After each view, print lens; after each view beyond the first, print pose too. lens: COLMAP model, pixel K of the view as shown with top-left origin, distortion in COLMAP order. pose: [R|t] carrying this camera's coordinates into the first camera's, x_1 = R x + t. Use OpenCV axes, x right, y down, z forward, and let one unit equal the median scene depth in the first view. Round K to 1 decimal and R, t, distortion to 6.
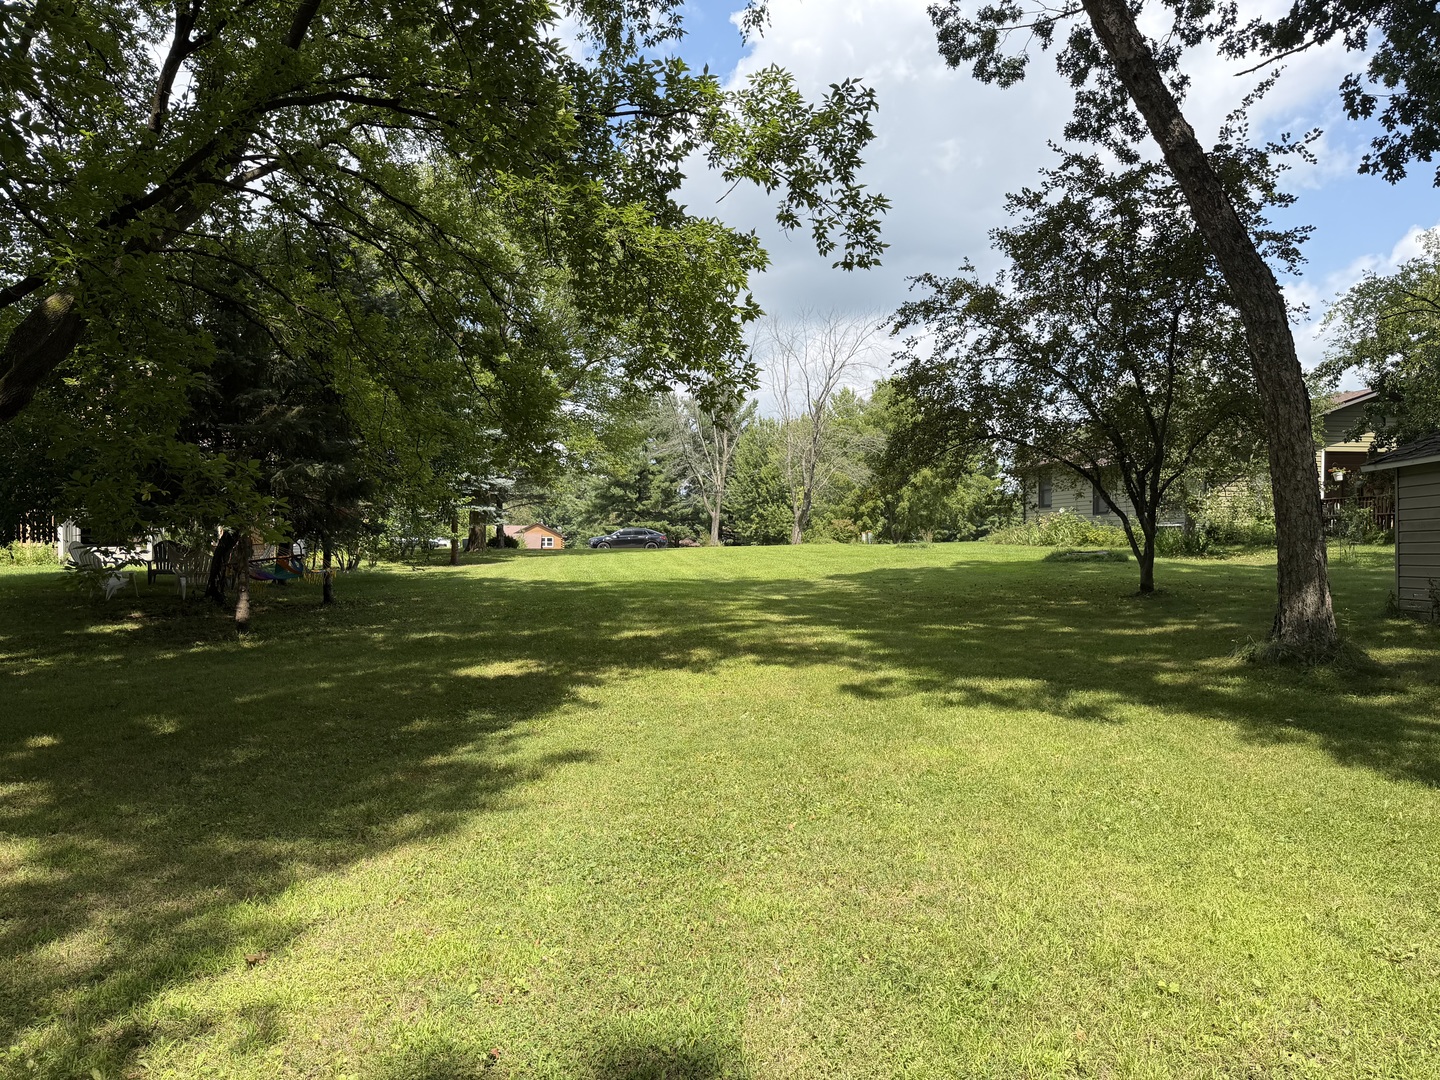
lens RADIAL K [[1006.8, 0, 719.7], [0, 1006.8, 540.4], [0, 0, 1]] dist [0.009323, 0.000530]
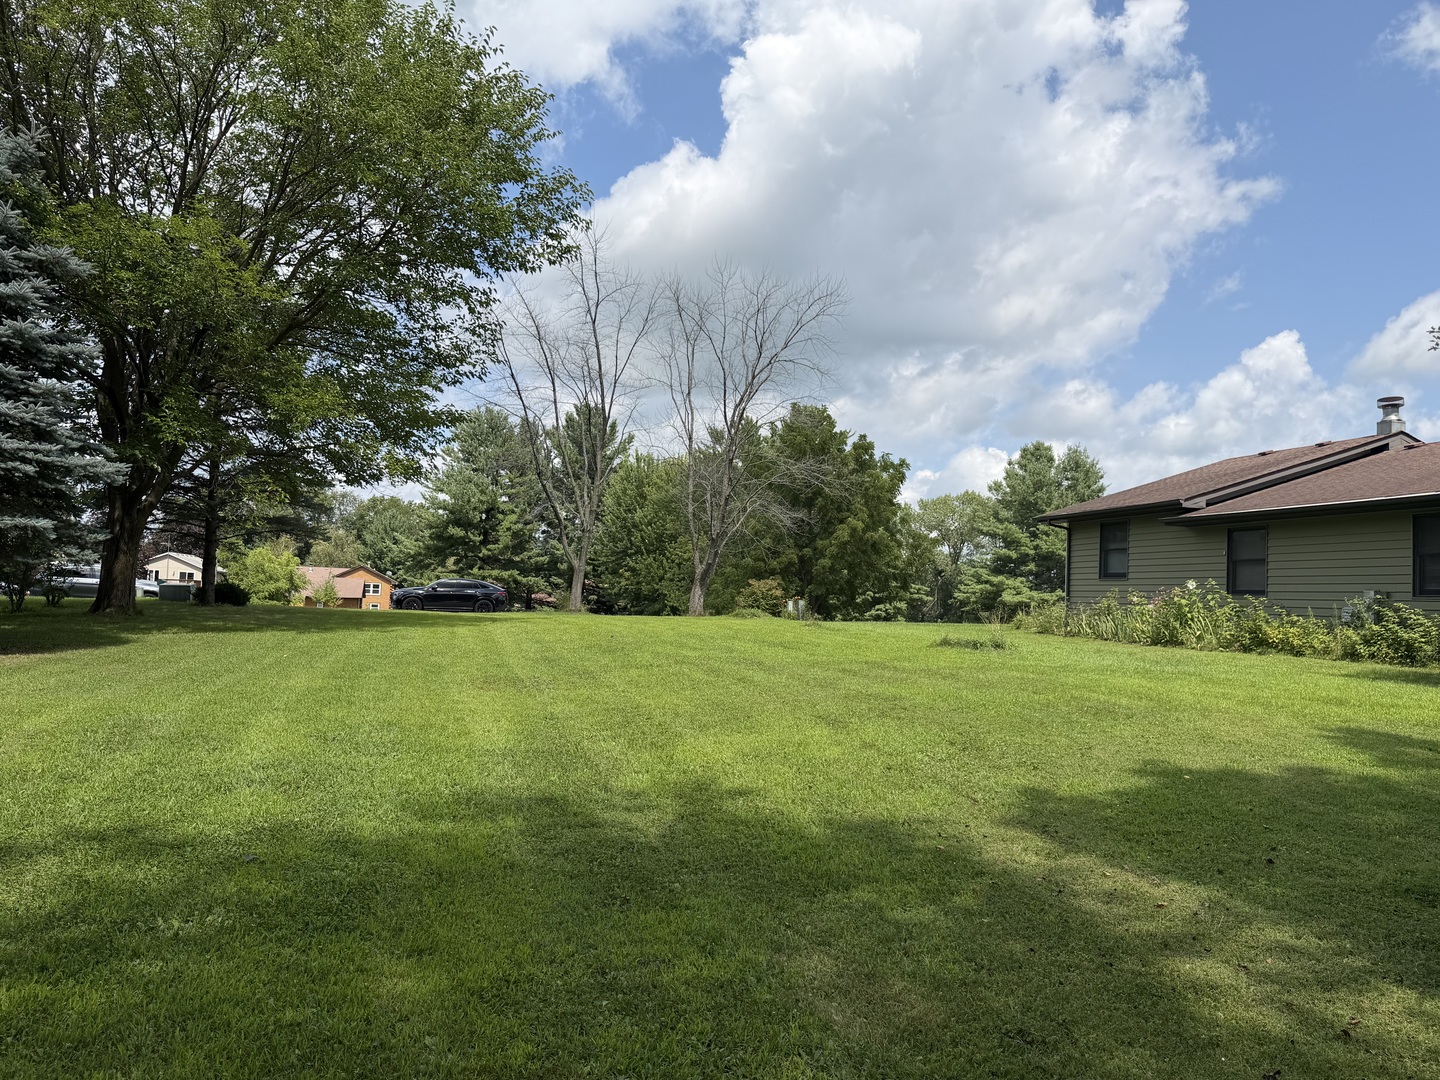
lens RADIAL K [[1006.8, 0, 721.8], [0, 1006.8, 541.9], [0, 0, 1]] dist [0.009323, 0.000530]
pose [[0.989239, 0.048838, 0.137920, -0.001710], [-0.041480, 0.997584, -0.055734, -0.003812], [-0.140309, 0.049413, 0.988874, 0.163313]]
